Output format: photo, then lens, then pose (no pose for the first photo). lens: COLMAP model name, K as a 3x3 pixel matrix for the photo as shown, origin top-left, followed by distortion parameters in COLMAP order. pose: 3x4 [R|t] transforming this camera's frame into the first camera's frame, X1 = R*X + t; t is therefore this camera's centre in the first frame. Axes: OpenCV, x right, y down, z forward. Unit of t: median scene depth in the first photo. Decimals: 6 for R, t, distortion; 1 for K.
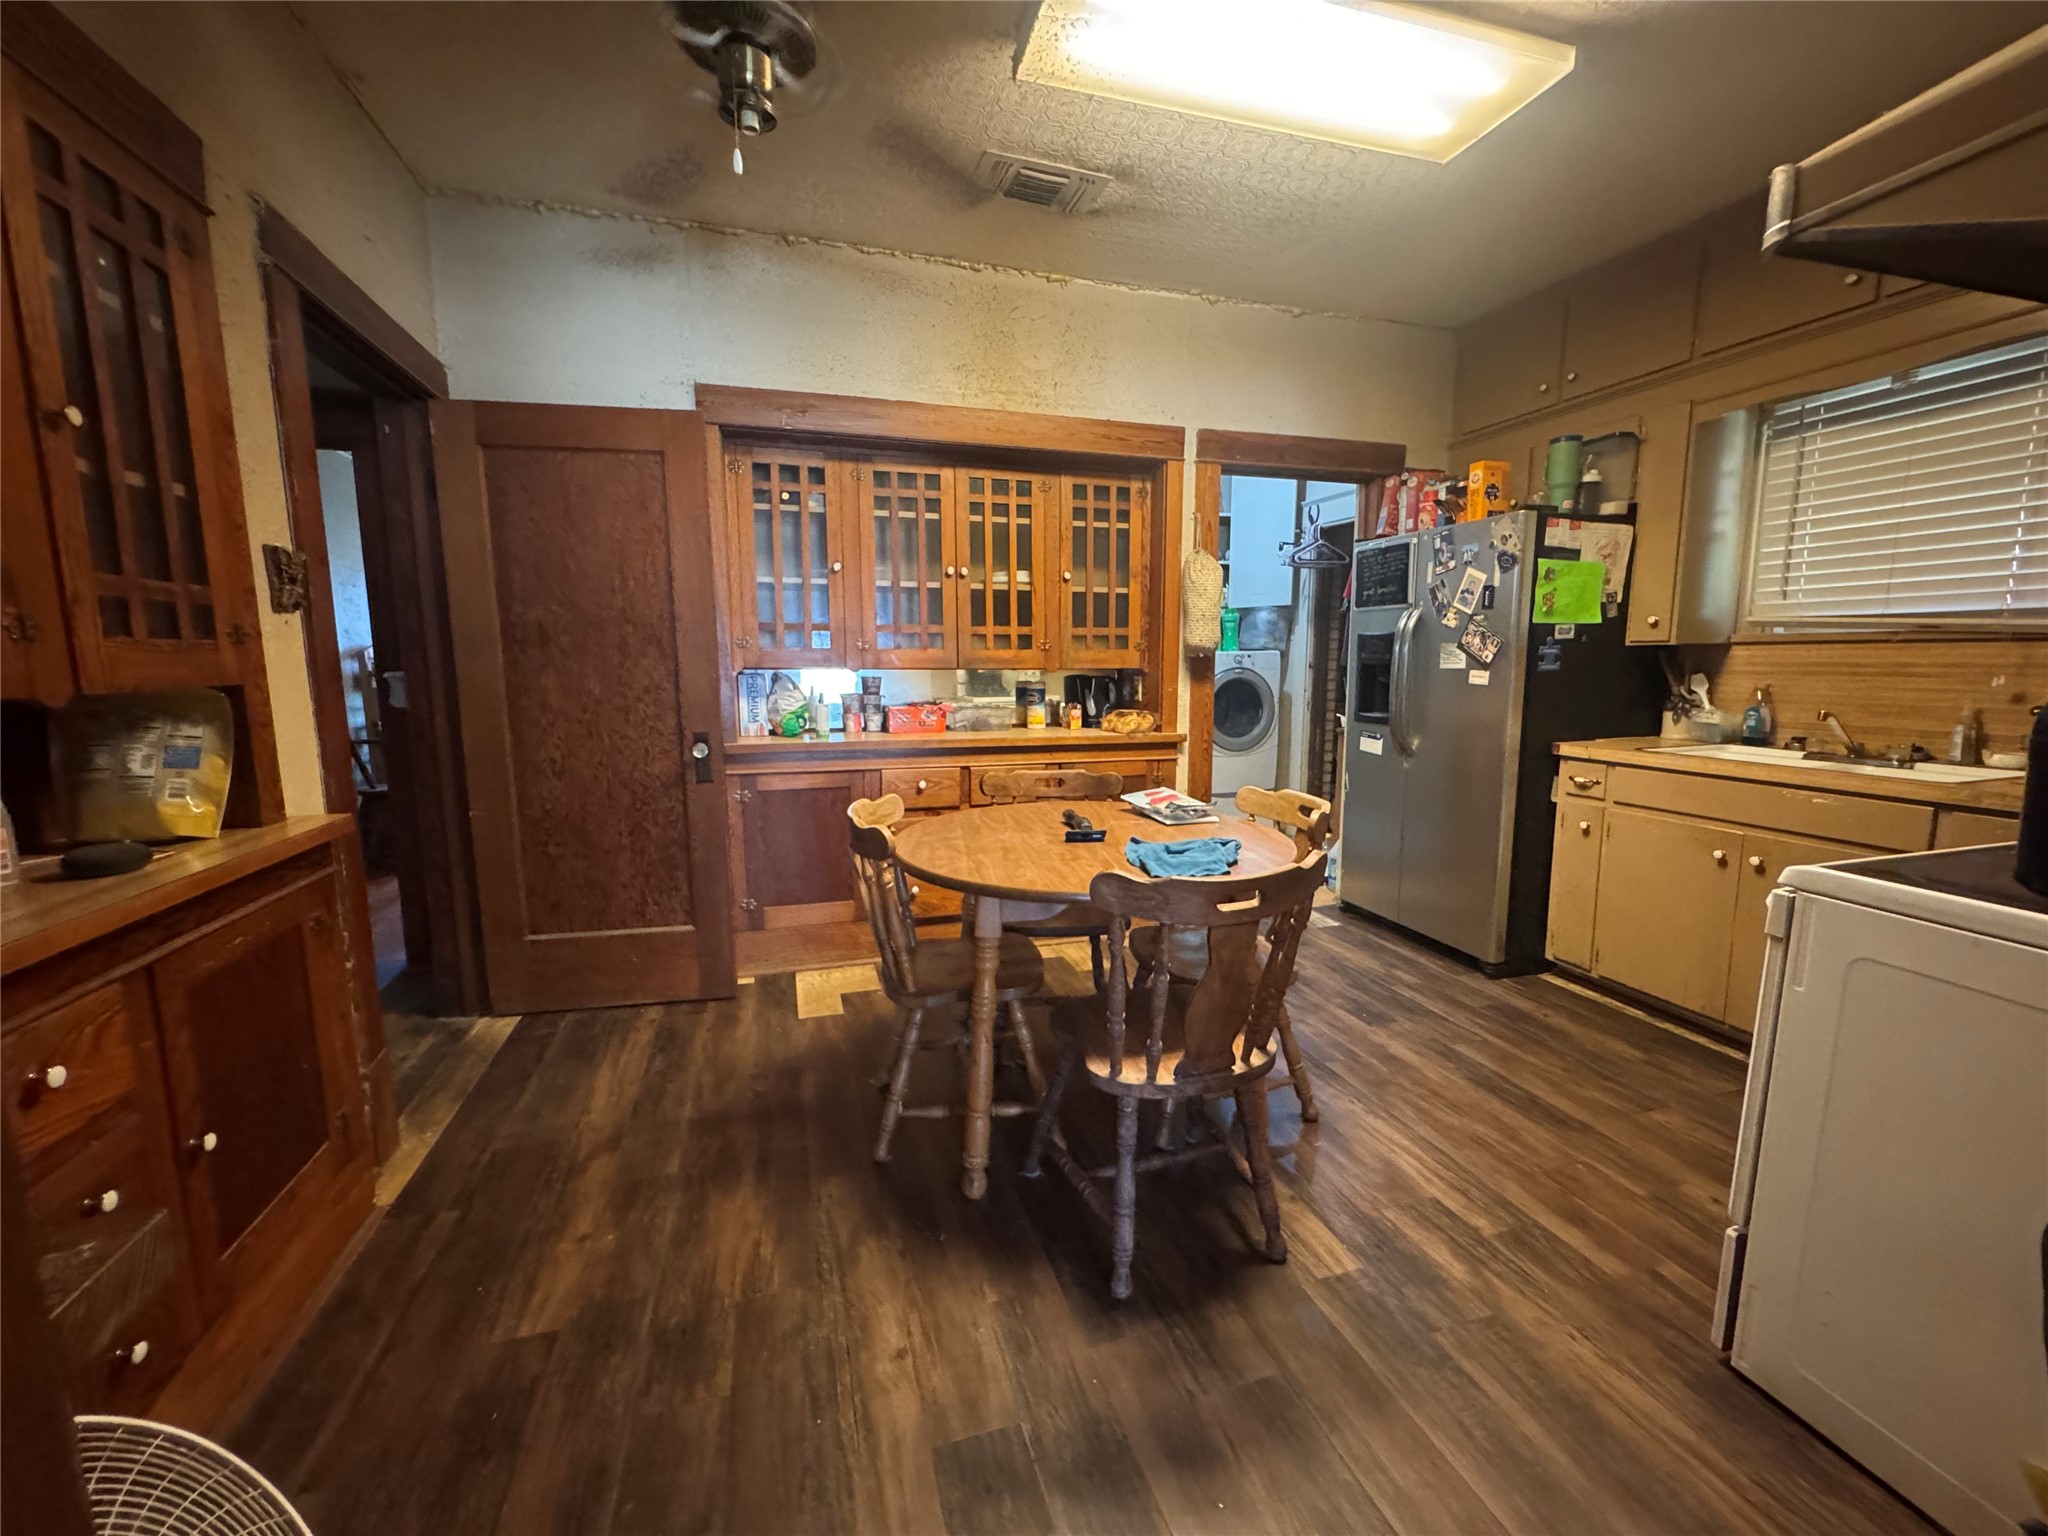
lens RADIAL K [[822.7, 0, 1032.5], [0, 822.7, 768.8], [0, 0, 1]] dist [-0.003194, 0.000884]
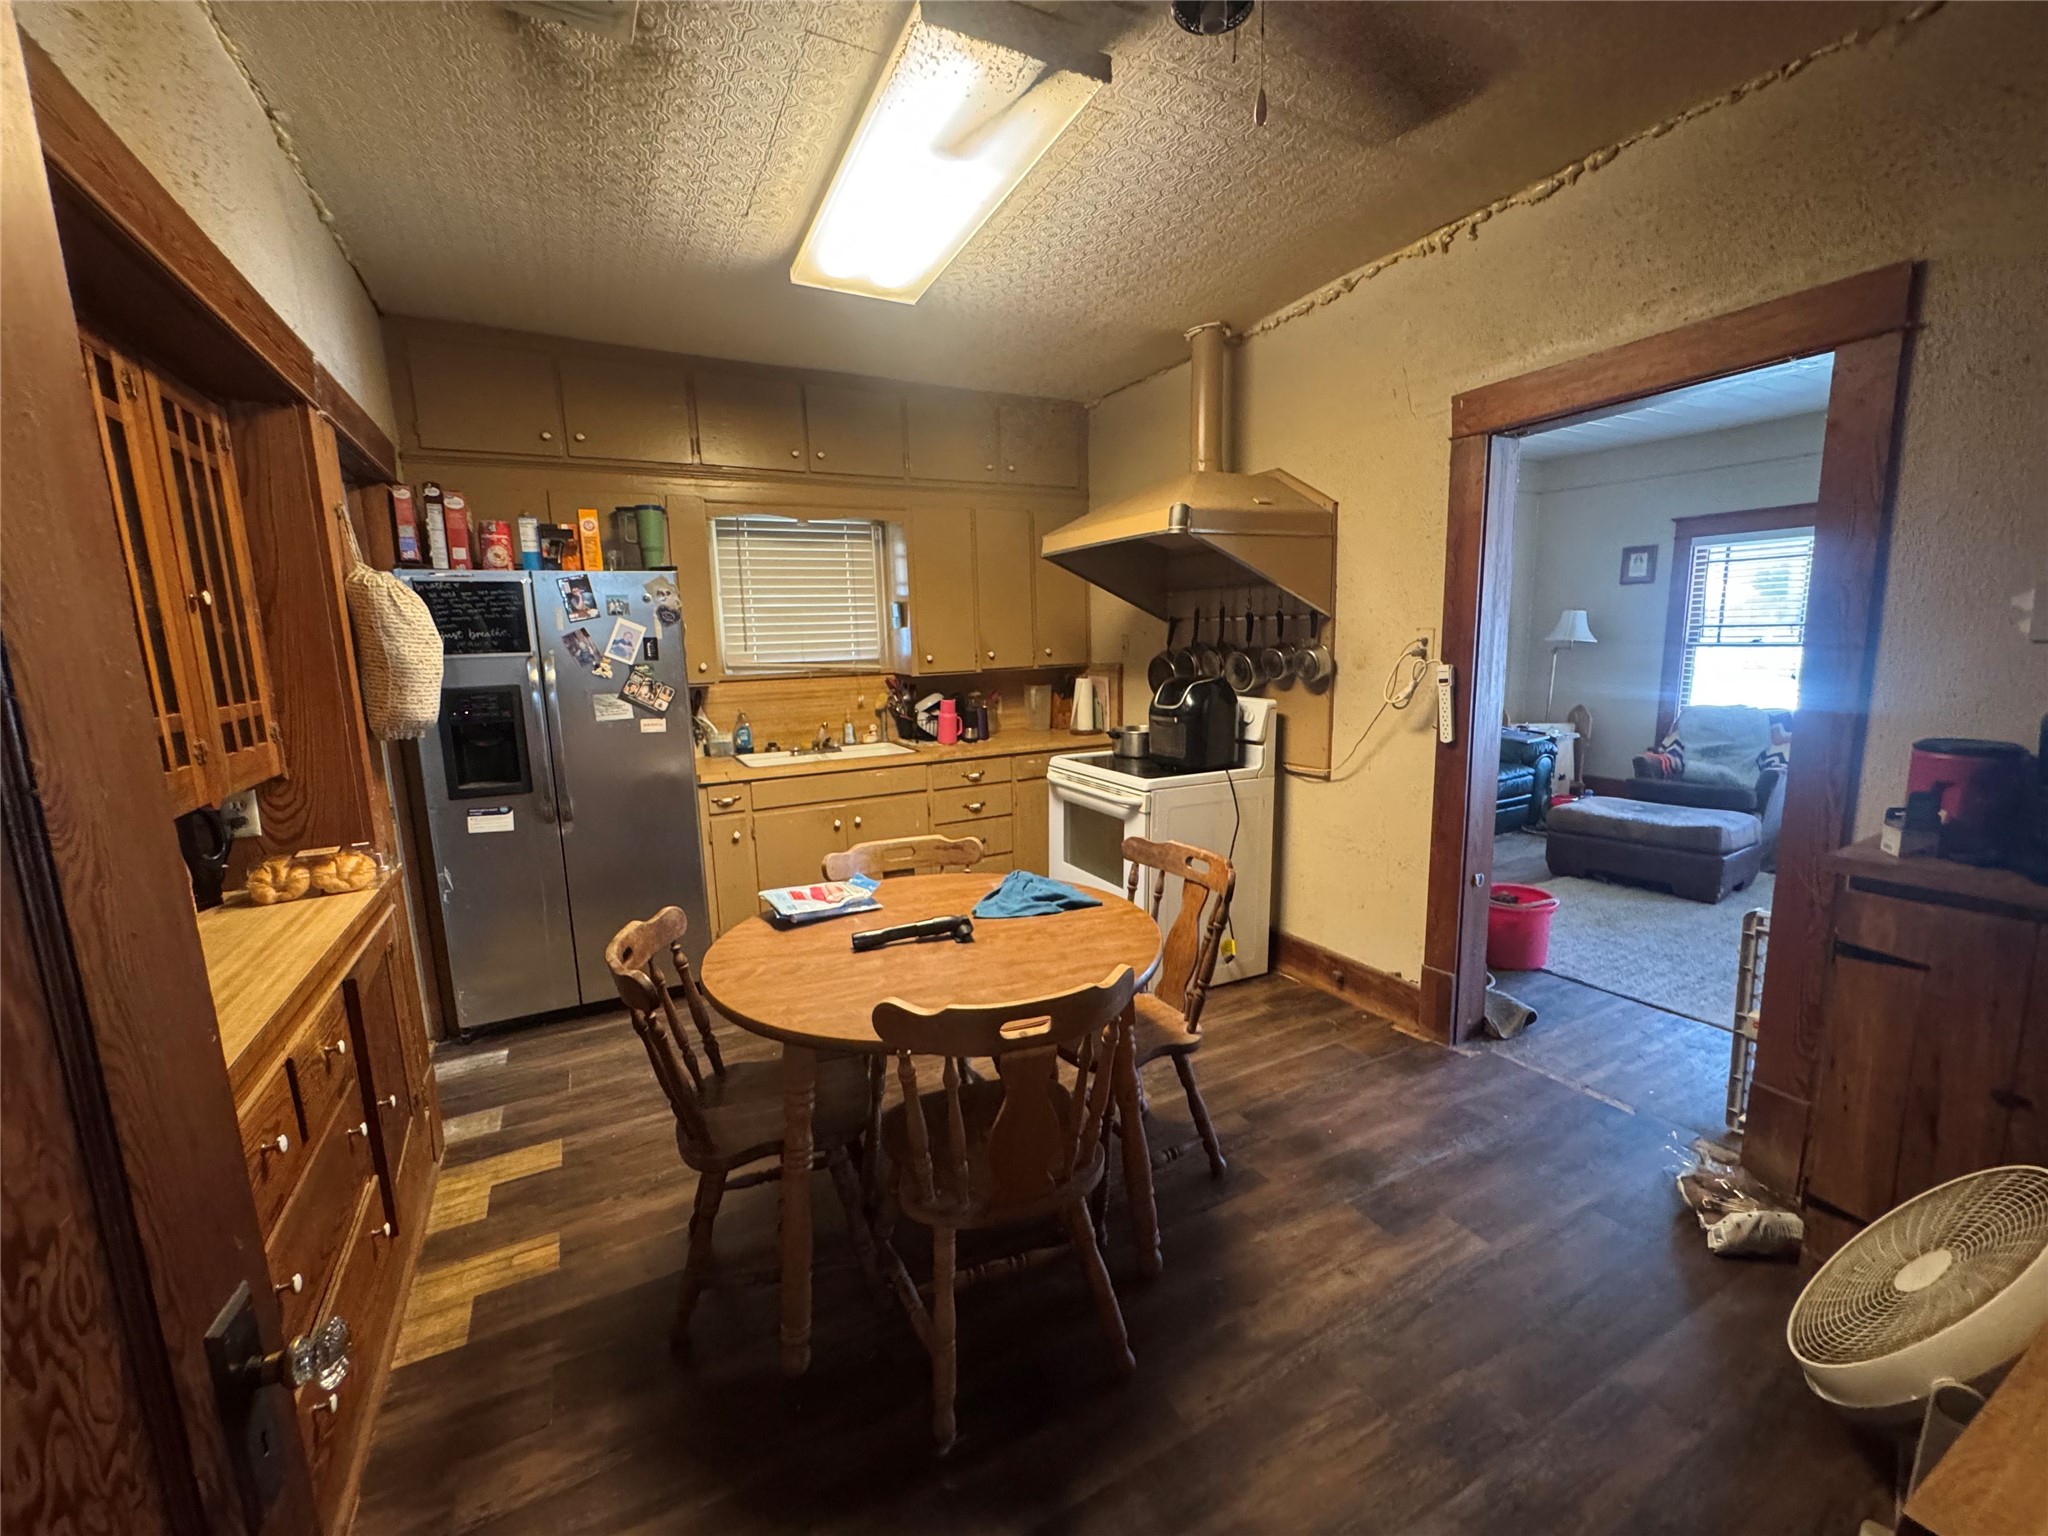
lens RADIAL K [[822.7, 0, 1031.0], [0, 822.7, 770.5], [0, 0, 1]] dist [-0.003194, 0.000884]
pose [[-0.182617, -0.149860, 0.971696, -0.571429], [0.158937, 0.970817, 0.179595, -0.171180], [-0.970253, 0.187235, -0.153470, 0.728639]]
